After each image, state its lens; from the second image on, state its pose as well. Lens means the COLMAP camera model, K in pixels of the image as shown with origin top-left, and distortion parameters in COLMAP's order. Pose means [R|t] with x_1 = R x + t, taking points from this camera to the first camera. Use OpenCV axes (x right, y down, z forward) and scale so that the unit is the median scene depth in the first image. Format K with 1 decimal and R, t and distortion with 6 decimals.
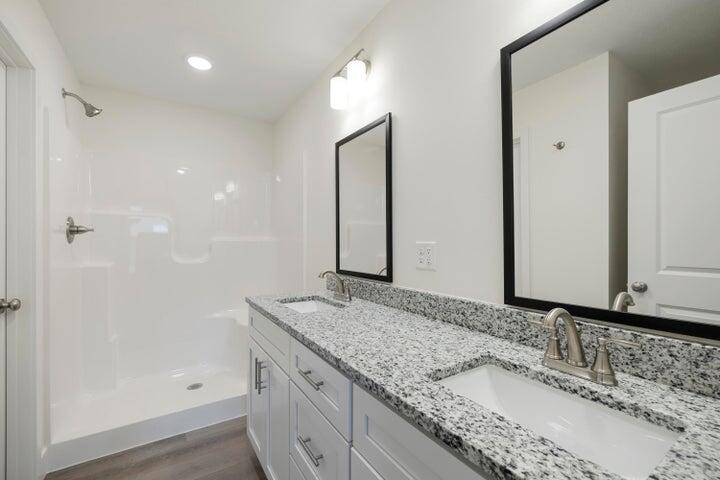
lens RADIAL K [[309.2, 0, 360.0], [0, 309.2, 240.0], [0, 0, 1]] dist [-0.000199, -0.000197]
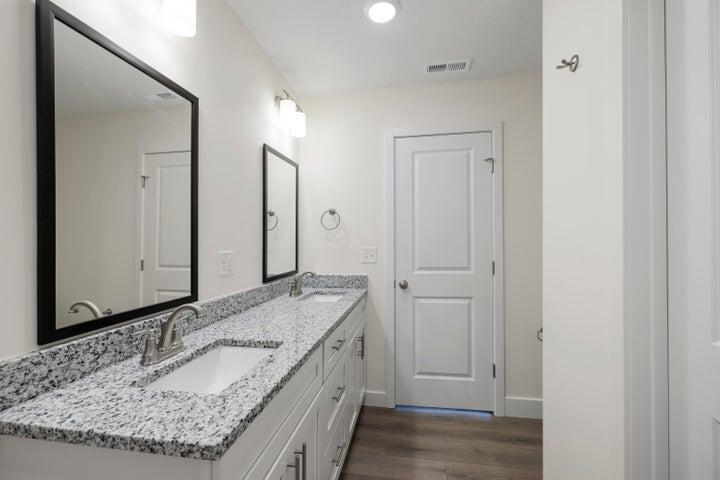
lens RADIAL K [[309.2, 0, 360.0], [0, 309.2, 240.0], [0, 0, 1]] dist [-0.000199, -0.000197]
pose [[-0.738008, 0.005384, 0.674770, -0.899530], [-0.001880, 0.999948, -0.010035, -0.023832], [-0.674789, -0.008674, -0.737960, 1.488130]]
